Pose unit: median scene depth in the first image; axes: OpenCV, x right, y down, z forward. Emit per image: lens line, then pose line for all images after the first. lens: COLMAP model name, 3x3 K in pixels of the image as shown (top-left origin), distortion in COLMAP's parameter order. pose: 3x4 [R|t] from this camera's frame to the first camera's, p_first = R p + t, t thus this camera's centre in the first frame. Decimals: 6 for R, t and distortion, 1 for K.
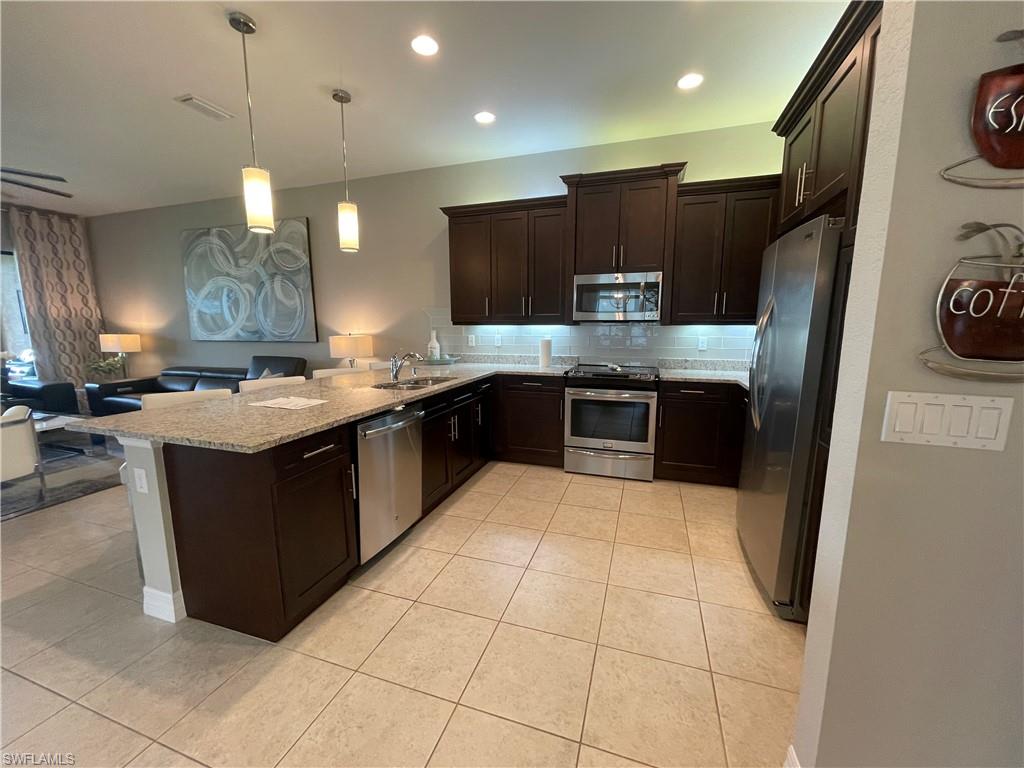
lens RADIAL K [[414.1, 0, 508.9], [0, 414.1, 385.7], [0, 0, 1]] dist [-0.002143, 0.000986]
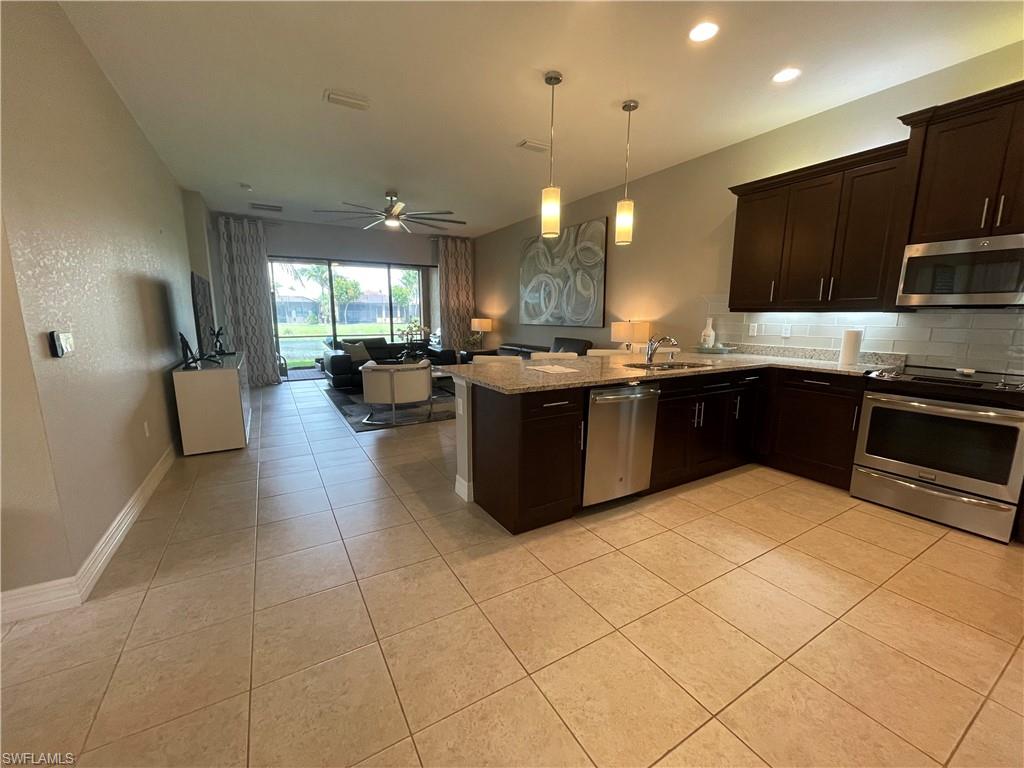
lens RADIAL K [[414.1, 0, 508.9], [0, 414.1, 385.6], [0, 0, 1]] dist [-0.002143, 0.000986]
pose [[0.757548, 0.117663, -0.642088, 0.114622], [-0.104639, 0.992790, 0.058474, 0.017633], [0.644338, 0.022891, 0.764398, -0.038889]]
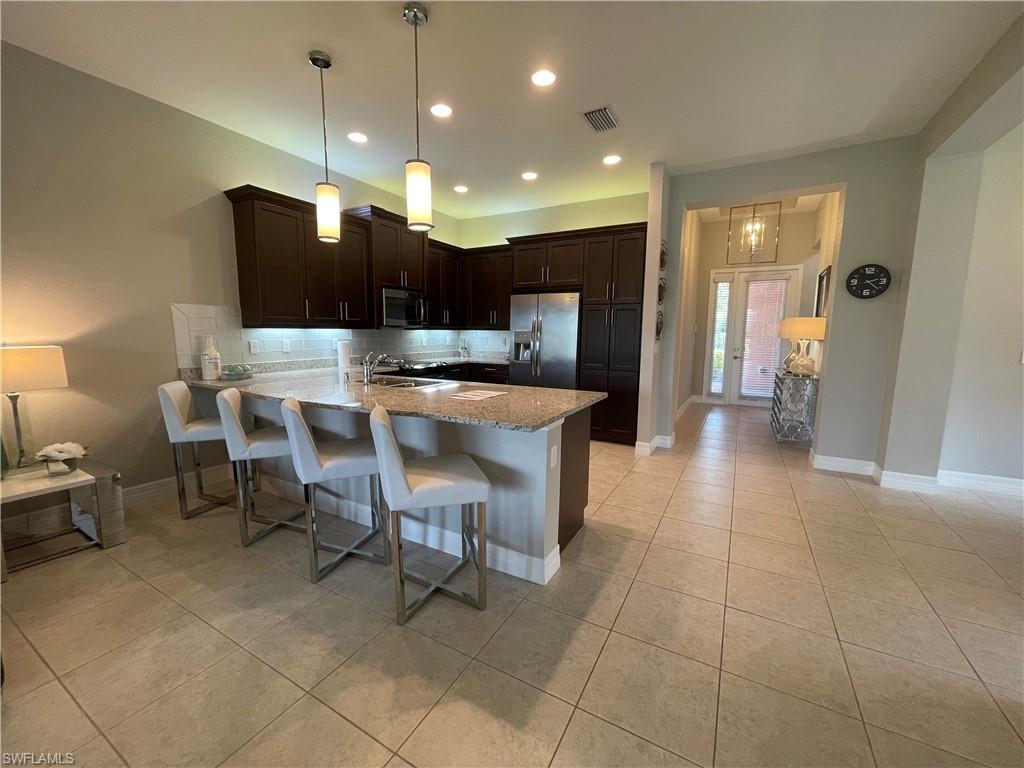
lens RADIAL K [[414.1, 0, 509.8], [0, 414.1, 383.9], [0, 0, 1]] dist [-0.002143, 0.000986]
pose [[0.182148, -0.120166, 0.975901, -0.923914], [0.141050, 0.985433, 0.095014, -0.047576], [-0.973102, 0.120344, 0.196444, 0.390775]]
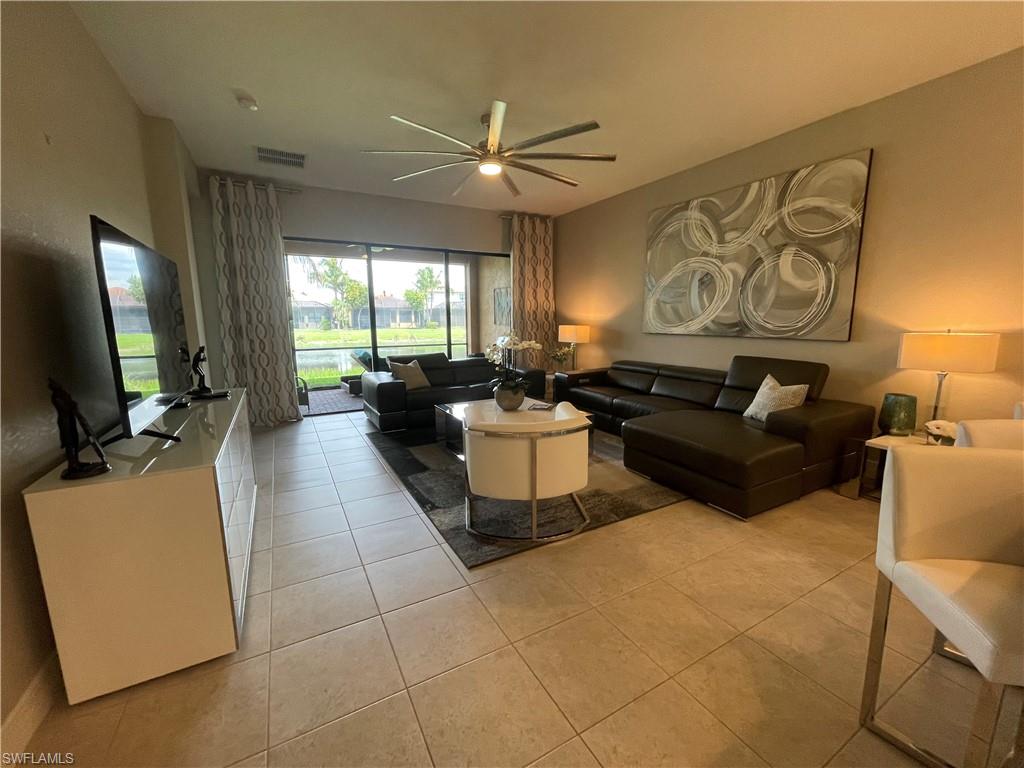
lens RADIAL K [[414.1, 0, 510.4], [0, 414.1, 385.9], [0, 0, 1]] dist [-0.002143, 0.000986]
pose [[0.746068, 0.109223, -0.656851, -0.549575], [-0.099637, 0.993661, 0.052058, -0.018190], [0.658373, 0.026608, 0.752222, 0.183294]]
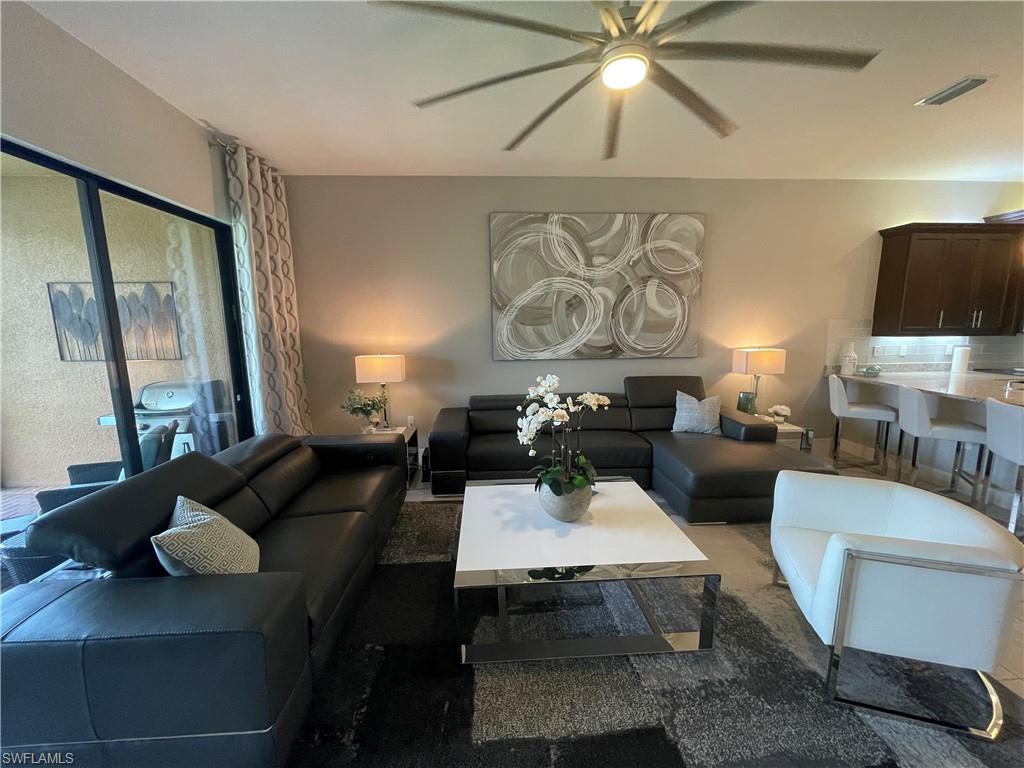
lens RADIAL K [[414.1, 0, 509.0], [0, 414.1, 386.4], [0, 0, 1]] dist [-0.002143, 0.000986]
pose [[0.924176, -0.063171, 0.376708, -1.508818], [0.063311, 0.997921, 0.012021, -0.103608], [-0.376685, 0.012740, 0.926254, 0.442532]]
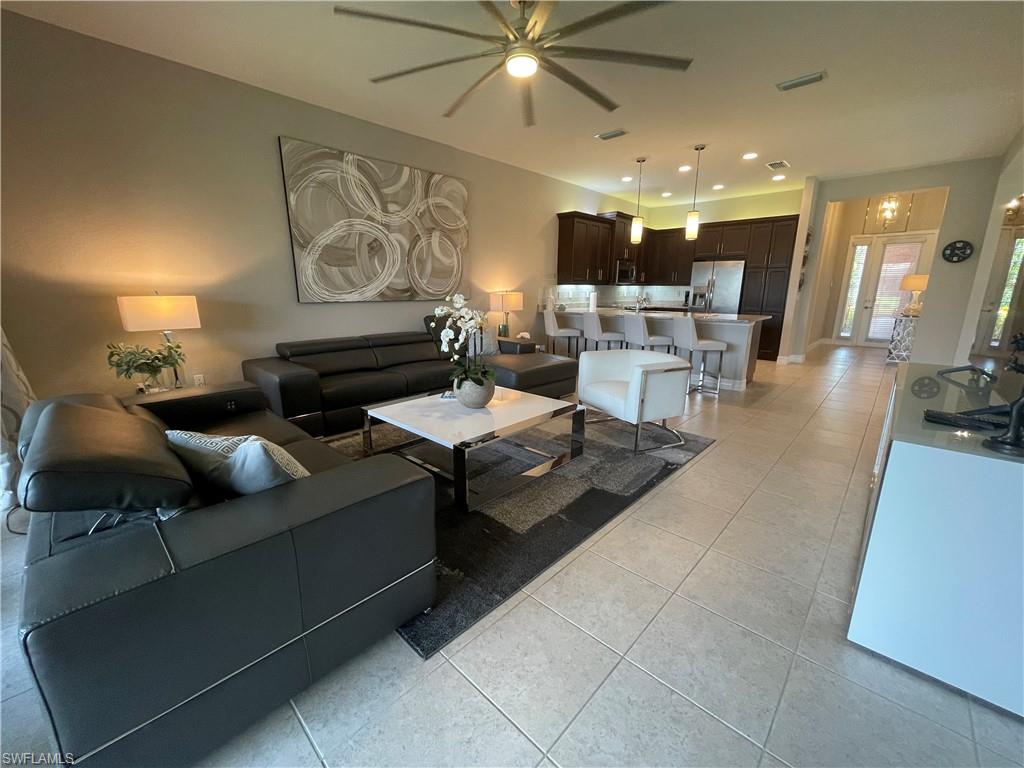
lens RADIAL K [[414.1, 0, 509.1], [0, 414.1, 384.8], [0, 0, 1]] dist [-0.002143, 0.000986]
pose [[0.413113, -0.201387, 0.888133, -1.866198], [0.133373, 0.978106, 0.159750, -0.057947], [-0.900860, 0.052459, 0.430928, 0.576321]]
